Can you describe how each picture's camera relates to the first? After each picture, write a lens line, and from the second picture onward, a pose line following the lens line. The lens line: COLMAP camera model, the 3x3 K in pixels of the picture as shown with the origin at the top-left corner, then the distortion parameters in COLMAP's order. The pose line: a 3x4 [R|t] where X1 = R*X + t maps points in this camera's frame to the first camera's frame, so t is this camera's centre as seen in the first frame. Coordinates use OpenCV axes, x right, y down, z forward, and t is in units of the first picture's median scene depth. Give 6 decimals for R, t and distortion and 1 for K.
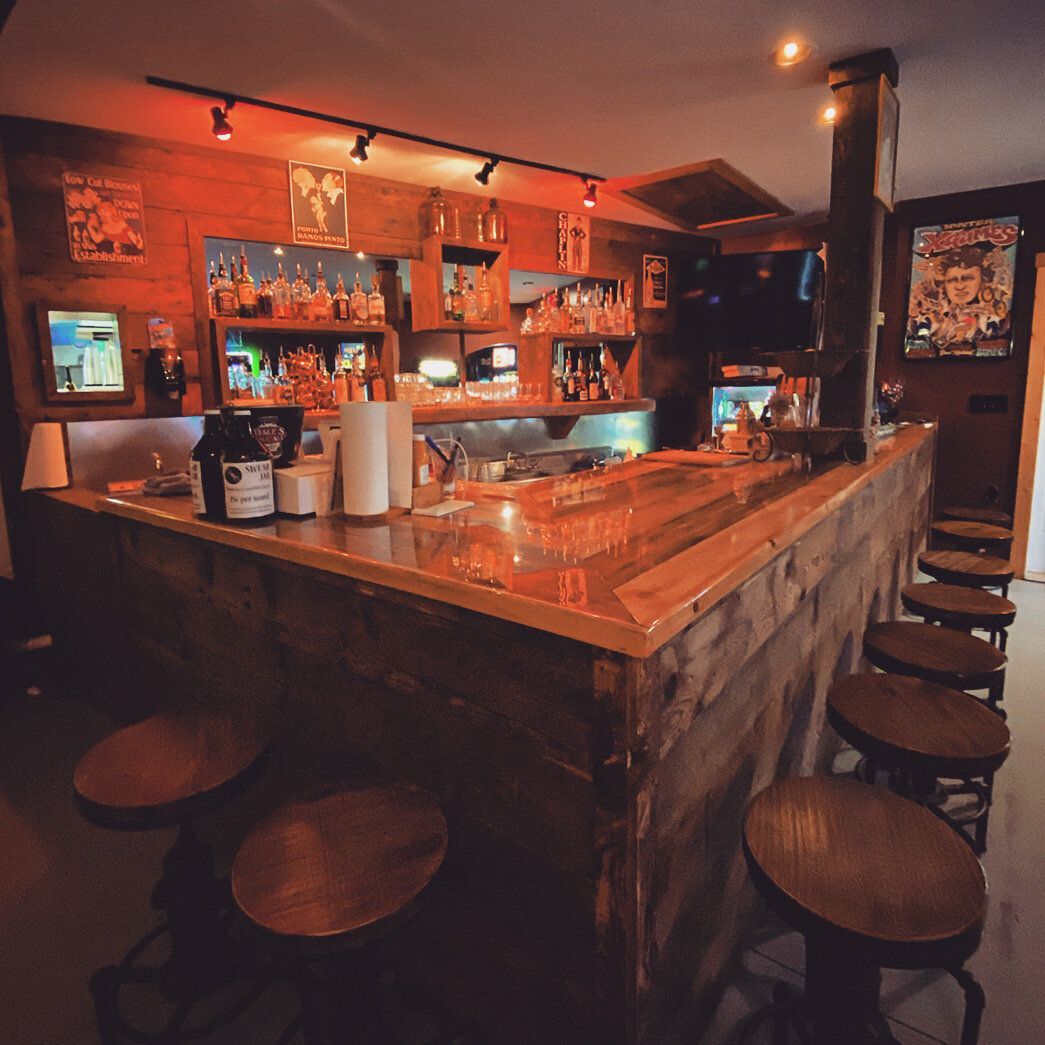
lens RADIAL K [[626.9, 0, 515.2], [0, 626.9, 471.7], [0, 0, 1]] dist [-0.001334, -0.001191]
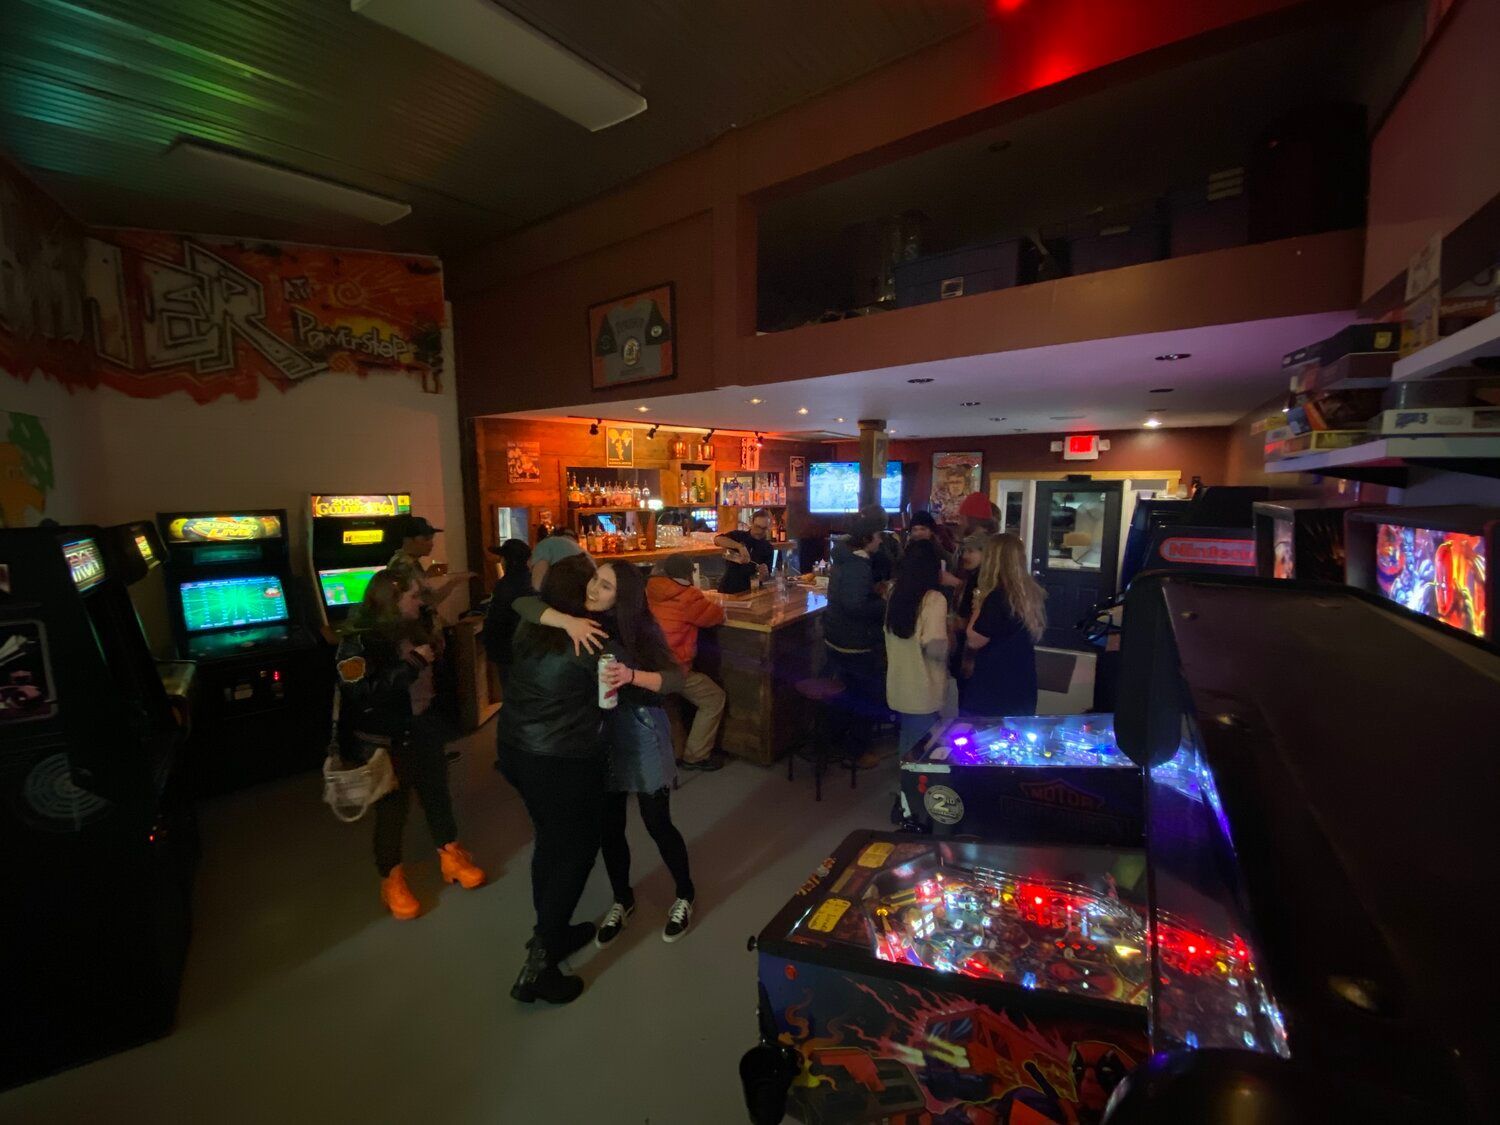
lens RADIAL K [[610.6, 0, 750.0], [0, 610.6, 562.5], [0, 0, 1]] dist [0.066581, -0.047051]
pose [[0.994649, 0.006911, 0.103080, -0.107595], [-0.004719, 0.999758, -0.021495, -0.030931], [-0.103203, 0.020894, 0.994441, -0.922033]]
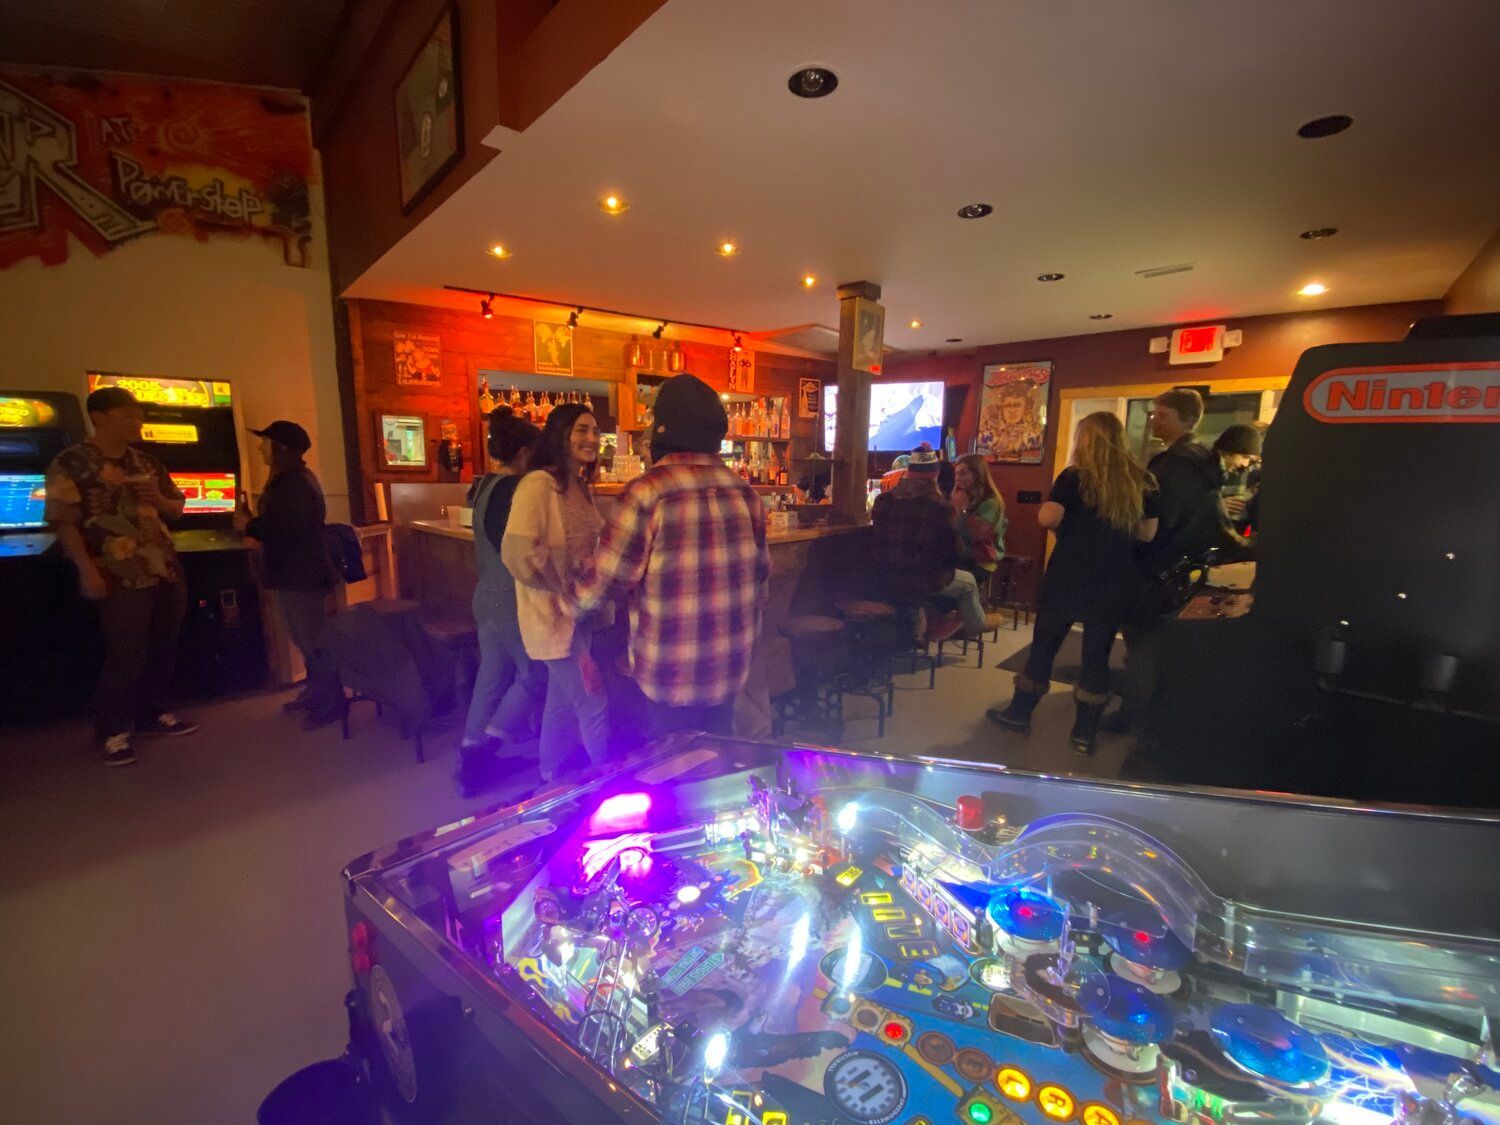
lens RADIAL K [[610.5, 0, 750.0], [0, 610.5, 562.5], [0, 0, 1]] dist [0.026403, -0.020452]
pose [[0.997012, 0.045654, -0.062306, 0.283250], [-0.044947, 0.998908, 0.012715, 0.055729], [0.062818, -0.009877, 0.997976, -0.468279]]
